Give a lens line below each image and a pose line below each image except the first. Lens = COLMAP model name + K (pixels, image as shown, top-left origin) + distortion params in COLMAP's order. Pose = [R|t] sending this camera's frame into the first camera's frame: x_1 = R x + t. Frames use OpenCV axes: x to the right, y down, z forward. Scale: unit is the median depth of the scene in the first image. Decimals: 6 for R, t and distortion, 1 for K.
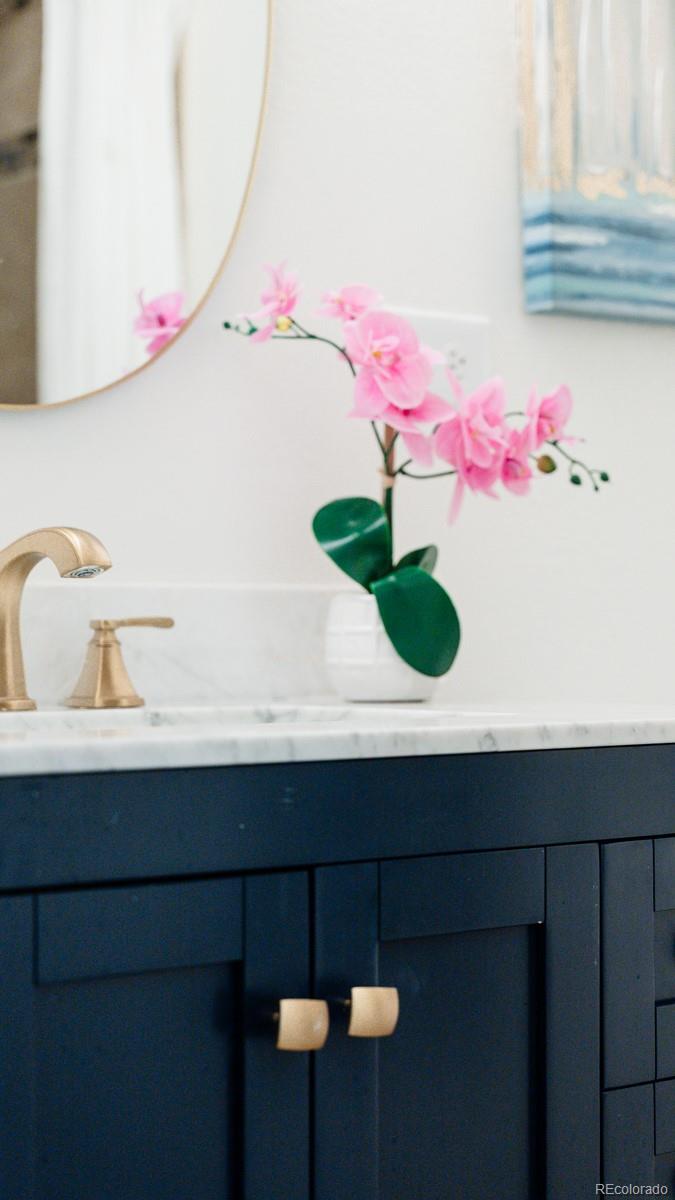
lens RADIAL K [[2179.2, 0, 337.5], [0, 2179.2, 600.0], [0, 0, 1]] dist [0.029603, 0.024985]
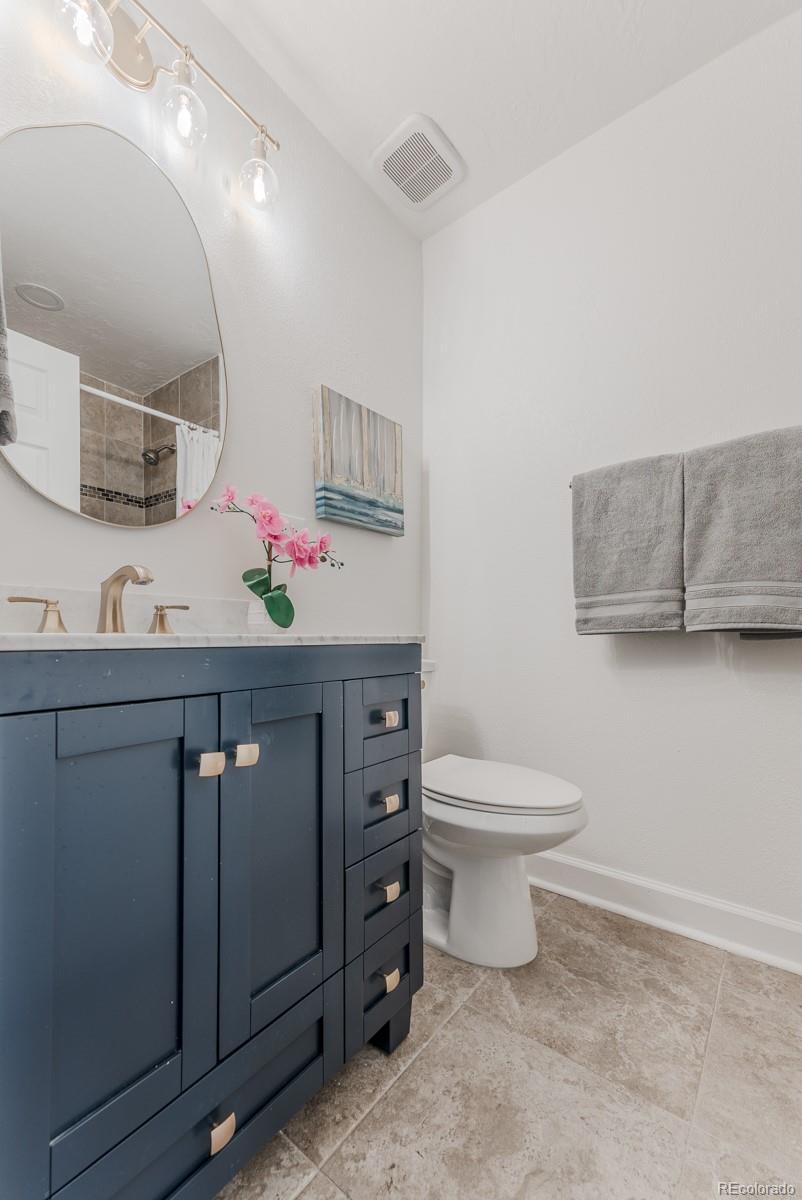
lens RADIAL K [[483.1, 0, 386.0], [0, 483.1, 630.4], [0, 0, 1]] dist [-0.001319, -0.000170]
pose [[0.975806, -0.004887, 0.218586, 0.034343], [0.006272, 0.999964, -0.005642, 0.042543], [-0.218550, 0.006877, 0.975801, 0.329560]]
